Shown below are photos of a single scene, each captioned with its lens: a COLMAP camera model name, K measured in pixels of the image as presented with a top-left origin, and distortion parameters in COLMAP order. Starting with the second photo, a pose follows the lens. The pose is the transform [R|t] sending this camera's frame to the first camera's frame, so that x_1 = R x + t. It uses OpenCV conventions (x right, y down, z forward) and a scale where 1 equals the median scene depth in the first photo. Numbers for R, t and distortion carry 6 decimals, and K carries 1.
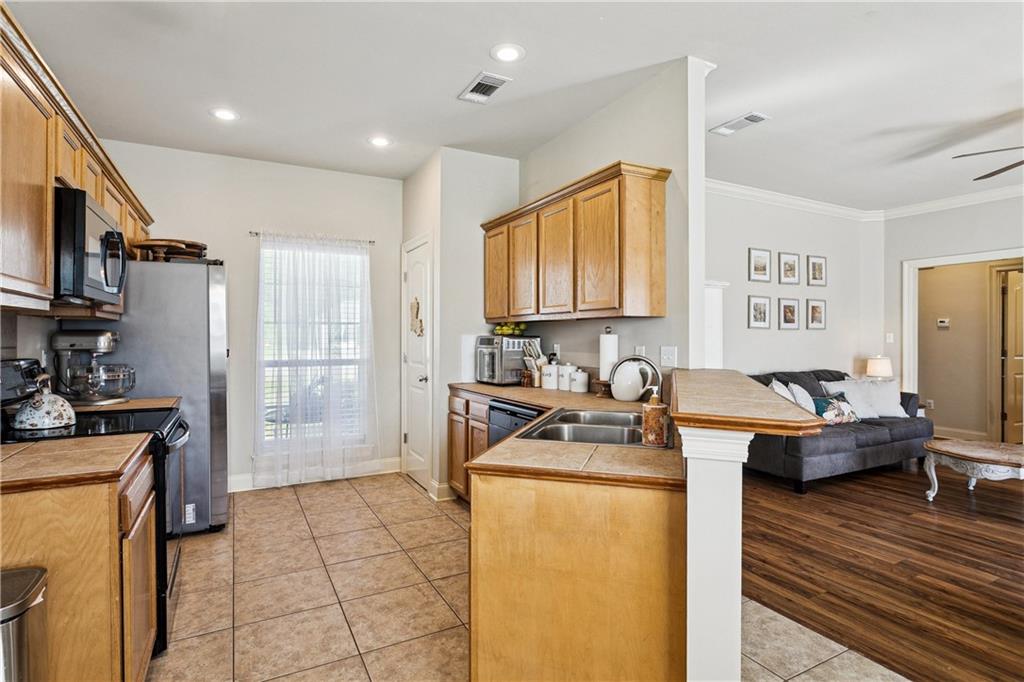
lens RADIAL K [[515.5, 0, 508.9], [0, 515.5, 338.0], [0, 0, 1]] dist [-0.000205, 0.001932]
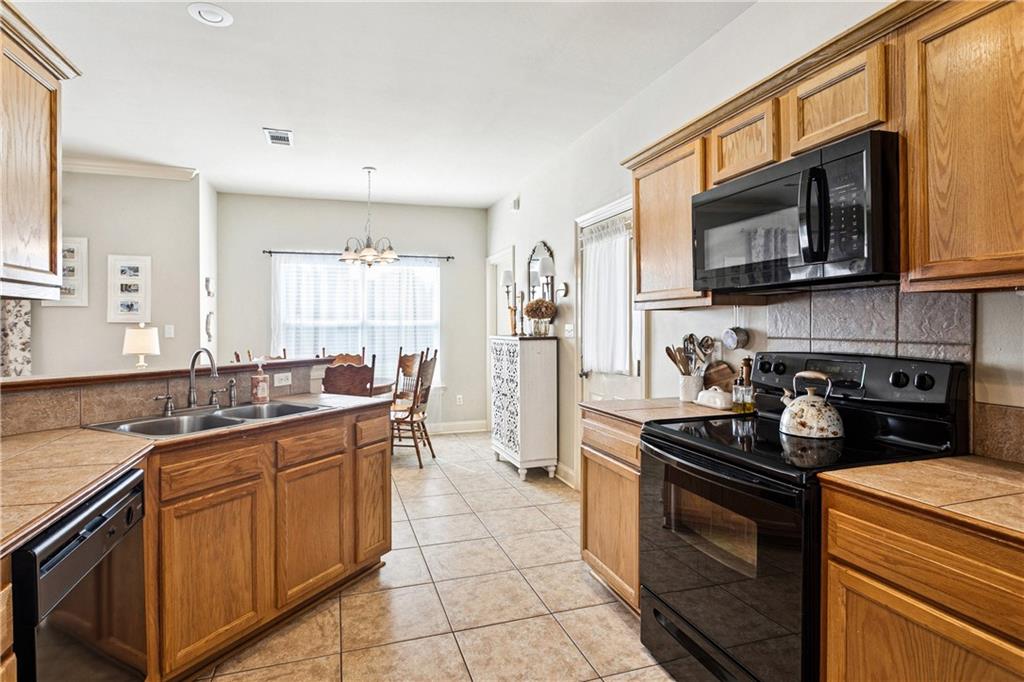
lens RADIAL K [[515.5, 0, 508.9], [0, 515.5, 338.0], [0, 0, 1]] dist [-0.000205, 0.001932]
pose [[-0.984464, 0.001691, 0.175576, -0.251214], [0.006661, 0.999593, 0.027723, -0.006432], [-0.175458, 0.028462, -0.984075, 0.856193]]
